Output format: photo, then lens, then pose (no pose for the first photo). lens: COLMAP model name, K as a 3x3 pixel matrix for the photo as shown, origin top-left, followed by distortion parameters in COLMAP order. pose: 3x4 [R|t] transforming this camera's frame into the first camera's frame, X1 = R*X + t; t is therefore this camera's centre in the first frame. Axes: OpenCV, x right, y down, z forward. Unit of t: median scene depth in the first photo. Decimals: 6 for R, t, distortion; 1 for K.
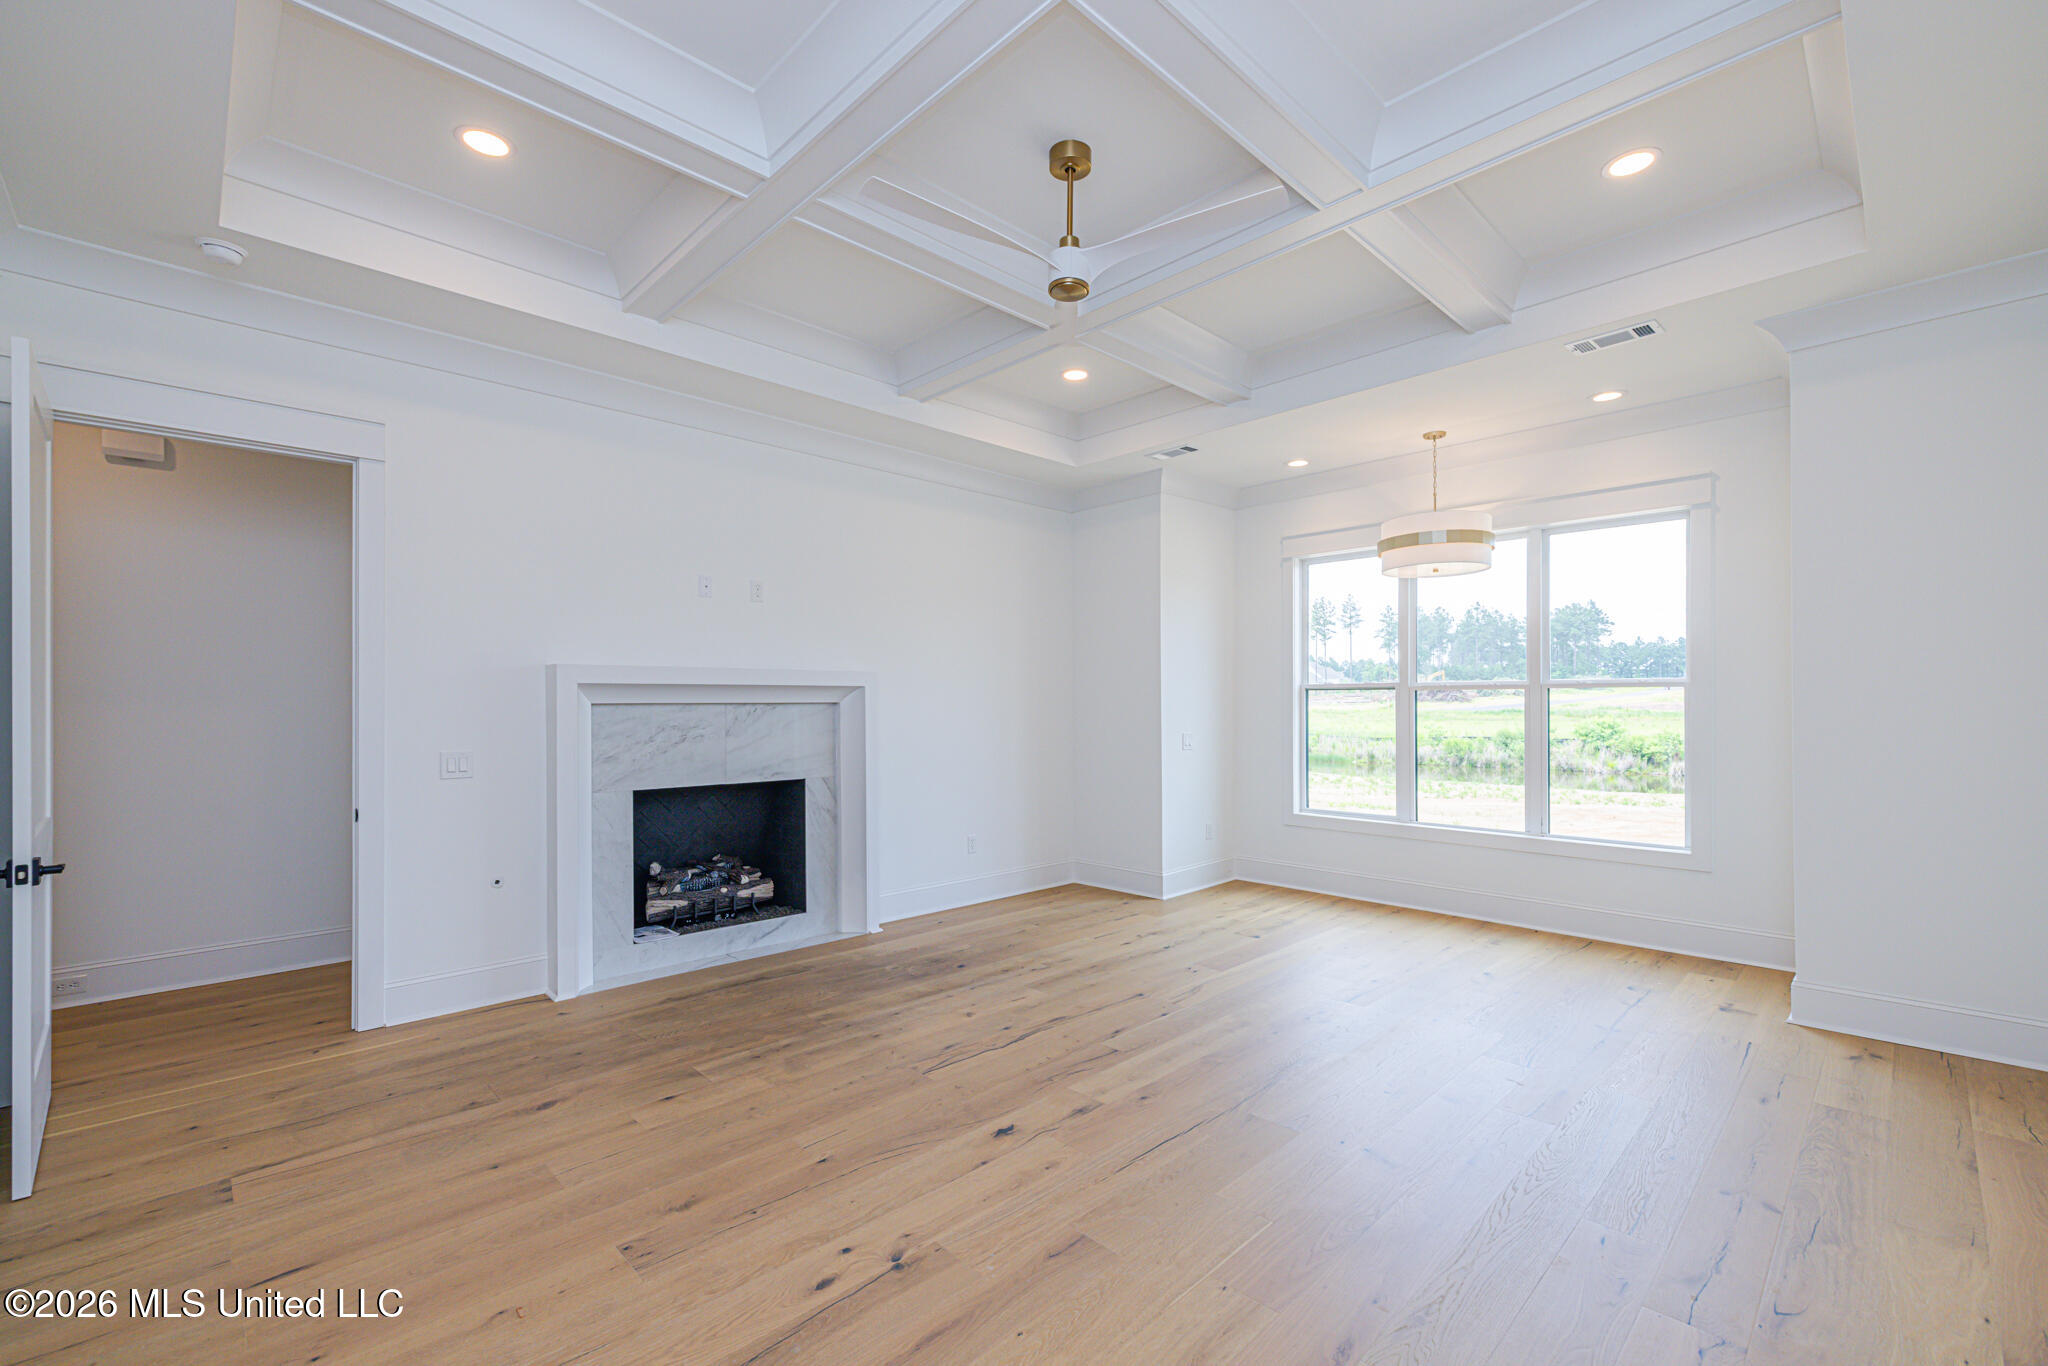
lens RADIAL K [[877.3, 0, 1031.6], [0, 877.3, 703.0], [0, 0, 1]] dist [0.001338, 0.000337]
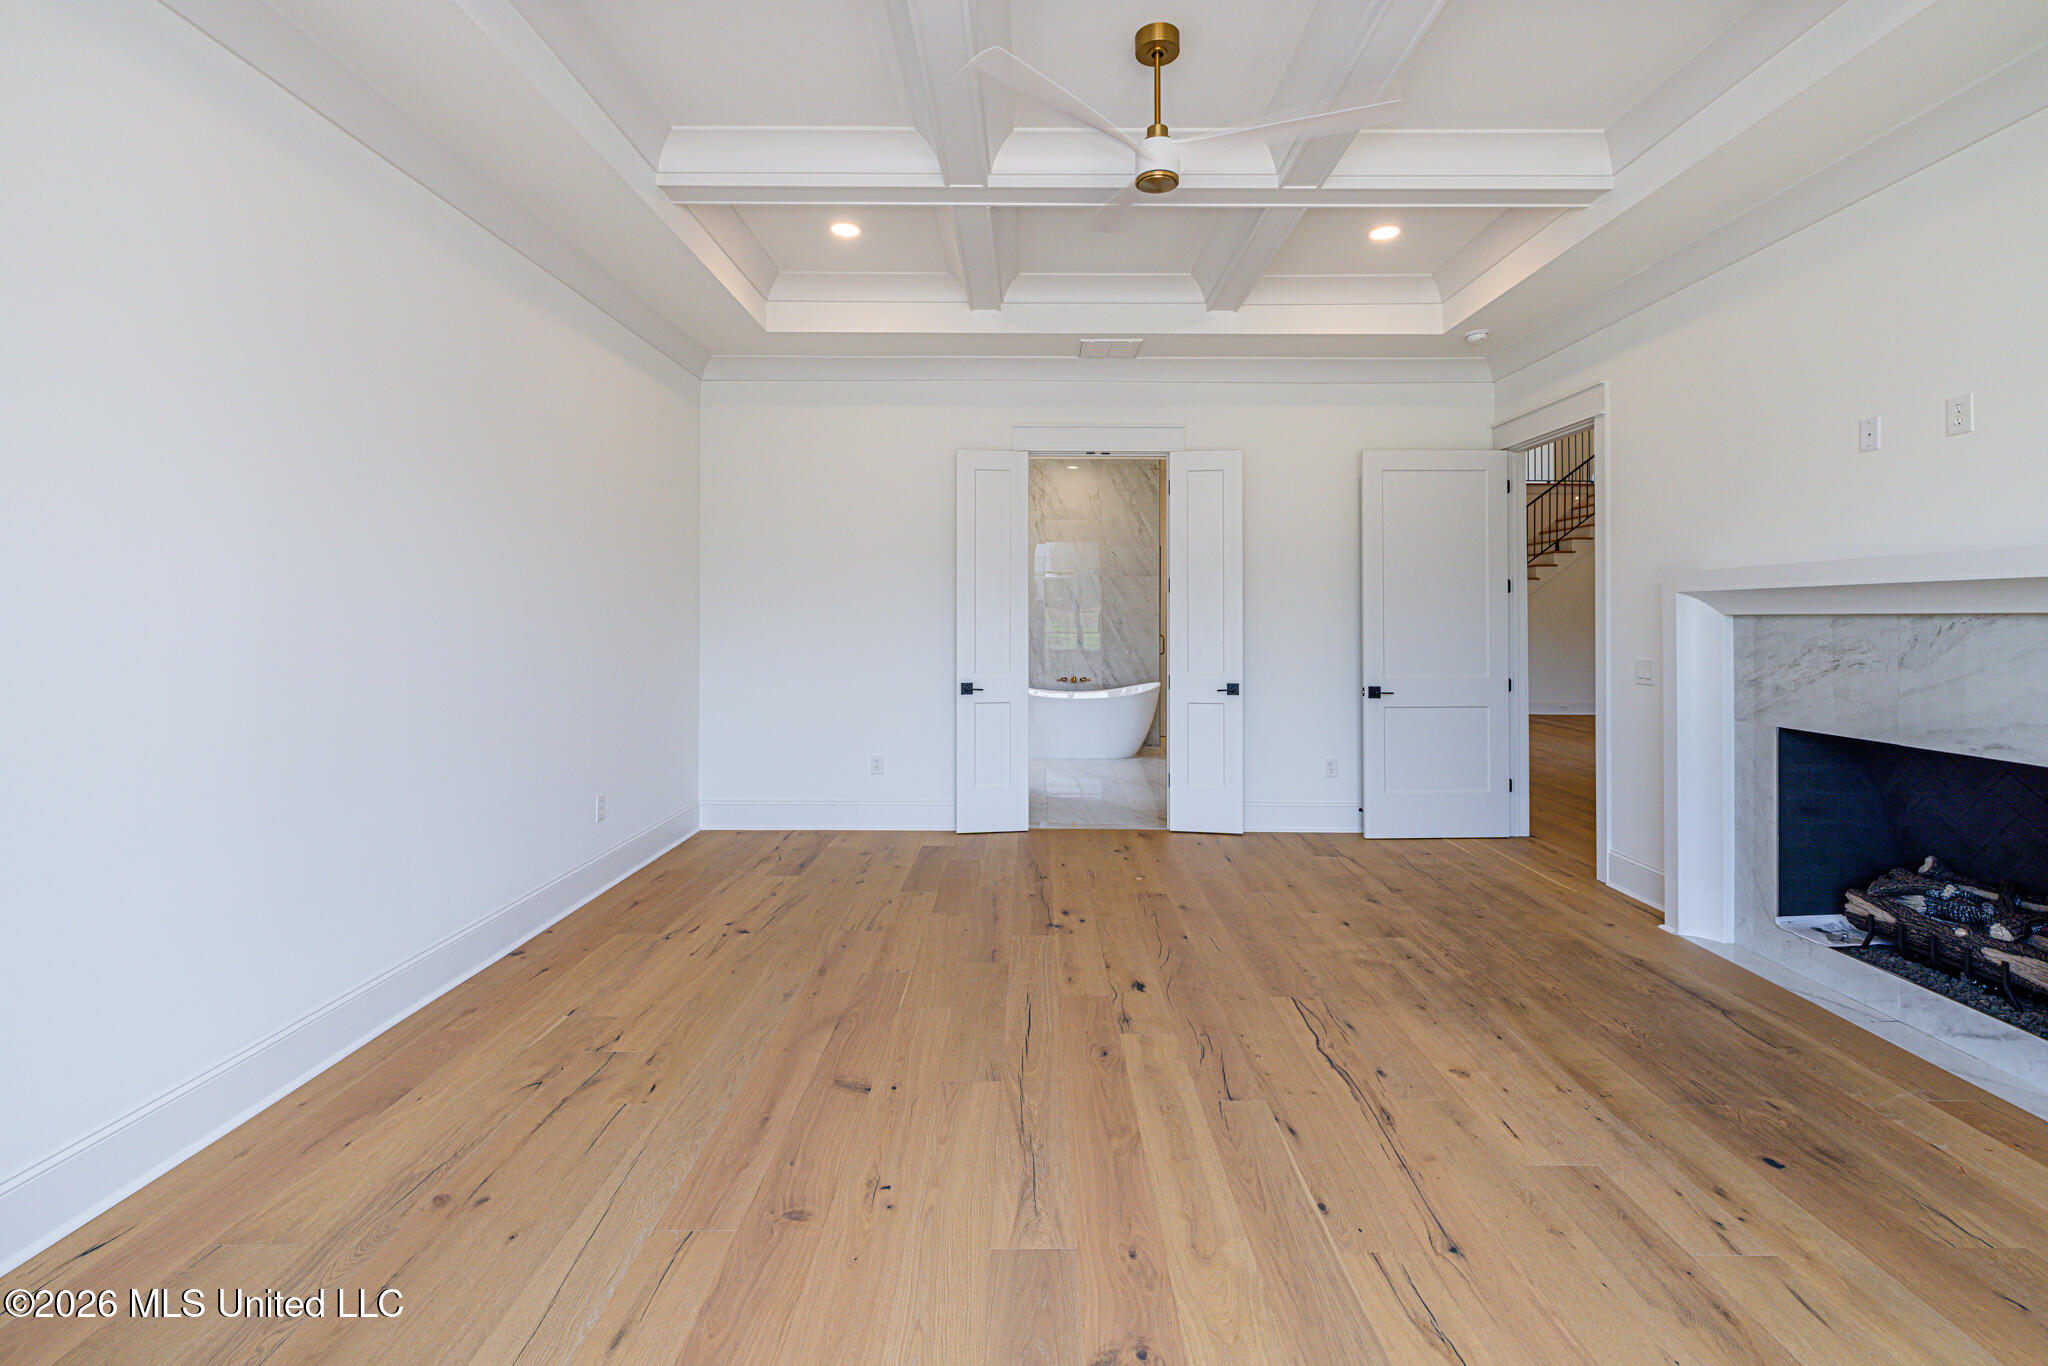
lens RADIAL K [[879.6, 0, 1030.9], [0, 879.6, 606.9], [0, 0, 1]] dist [-0.002918, -0.000134]
pose [[-0.702404, -0.007131, -0.711743, 0.625965], [-0.000664, 0.999956, -0.009364, 0.001499], [0.711778, -0.006104, -0.702378, 1.200830]]
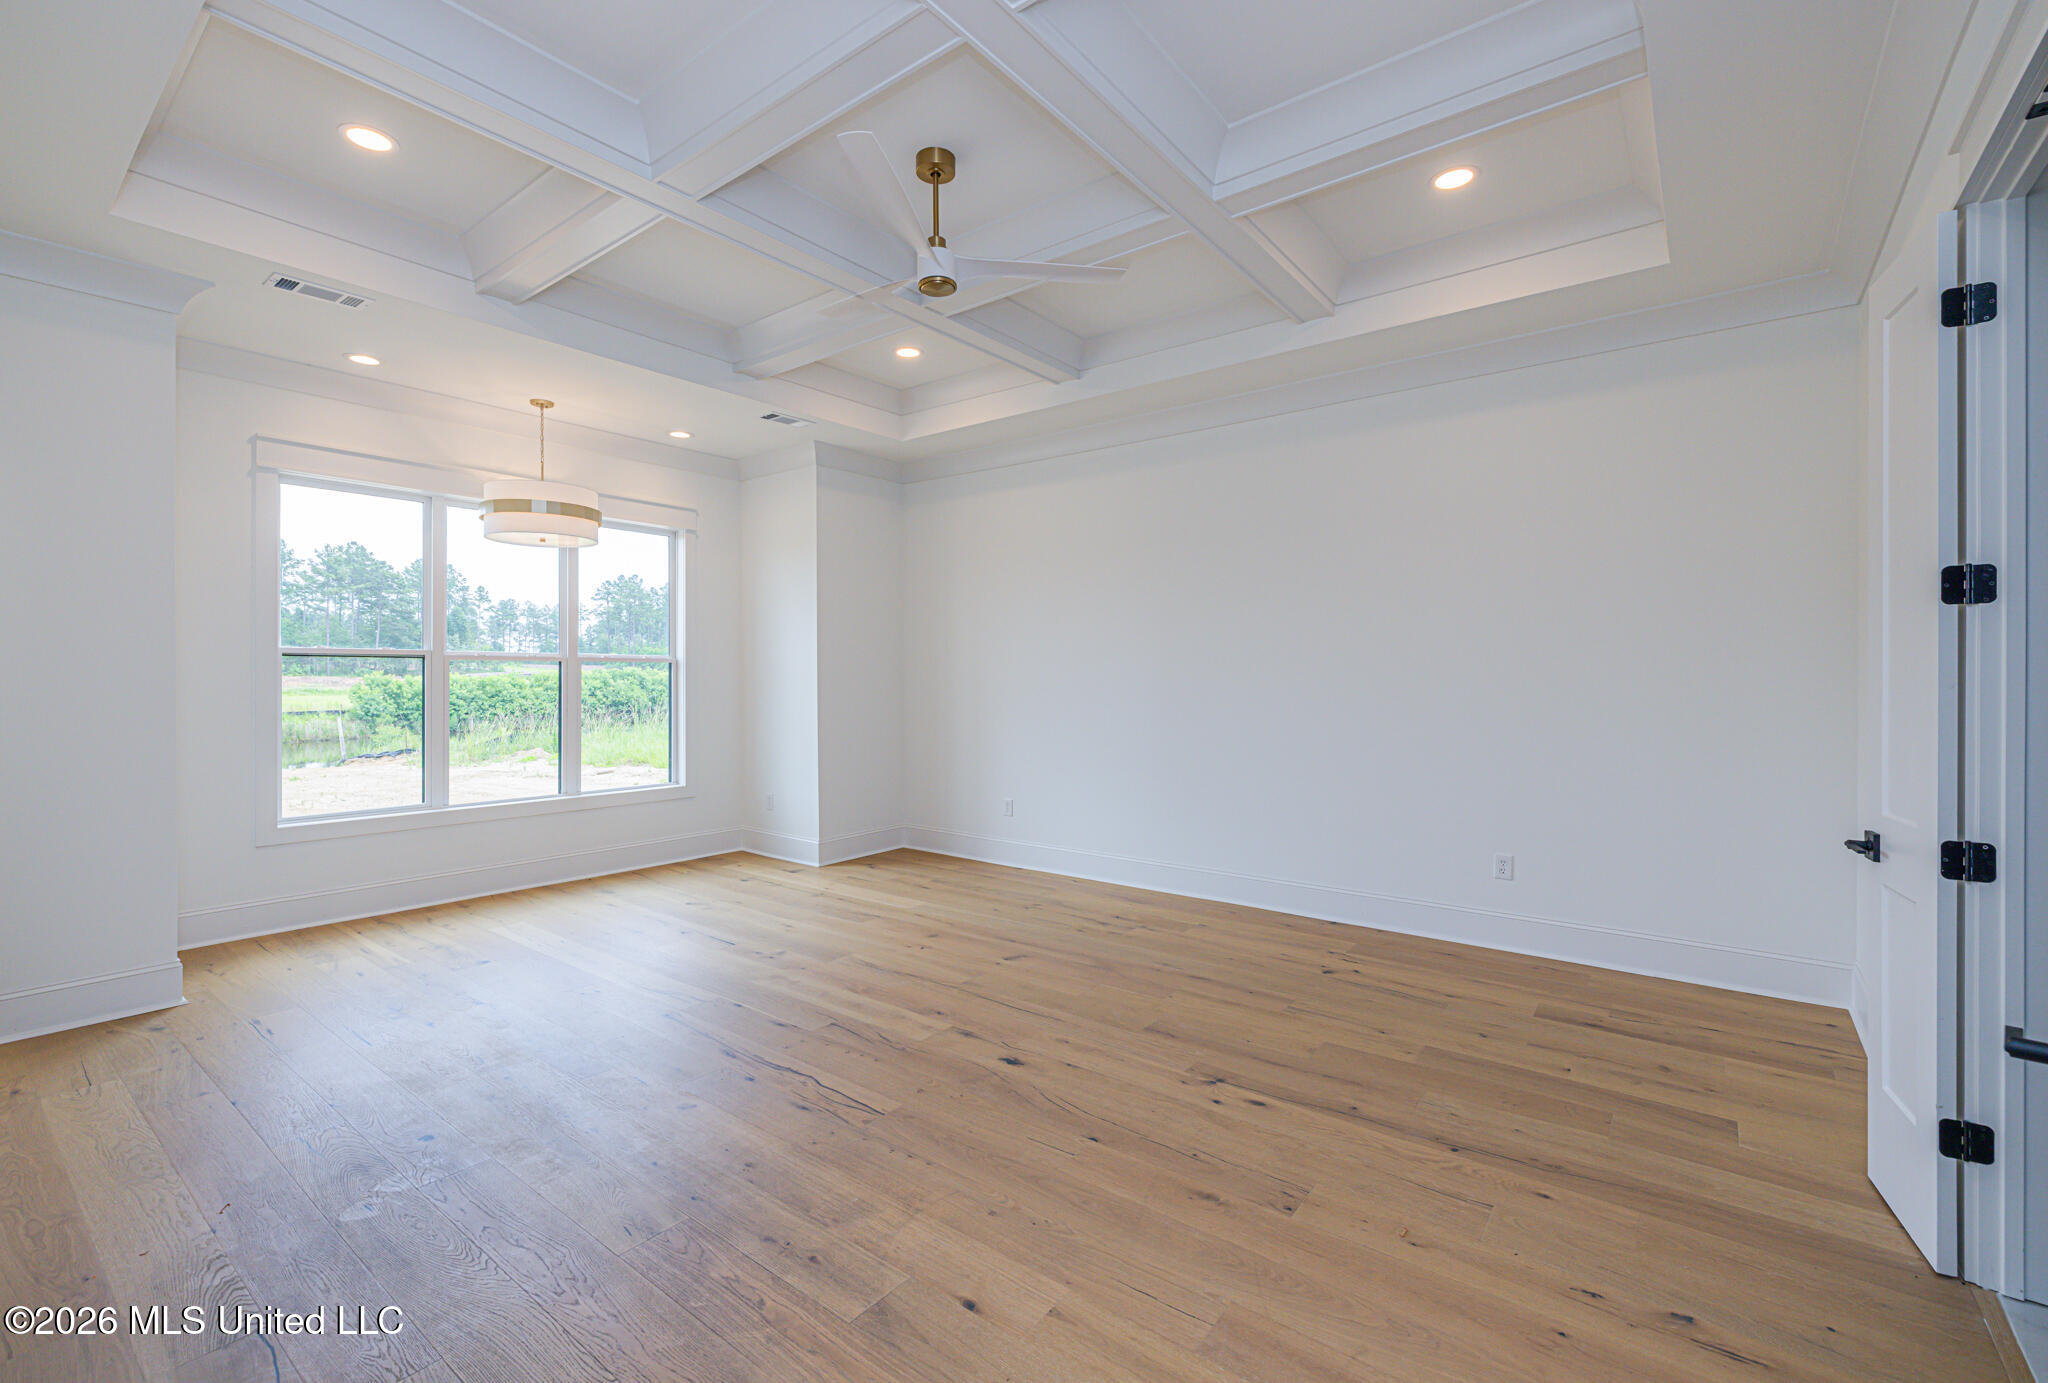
lens RADIAL K [[881.0, 0, 1012.0], [0, 881.0, 672.6], [0, 0, 1]] dist [-0.002125, -0.000330]
pose [[-0.131195, 0.004308, 0.991347, -0.790888], [0.000309, 0.999991, -0.004305, 0.004195], [-0.991357, -0.000258, -0.131195, 0.803126]]
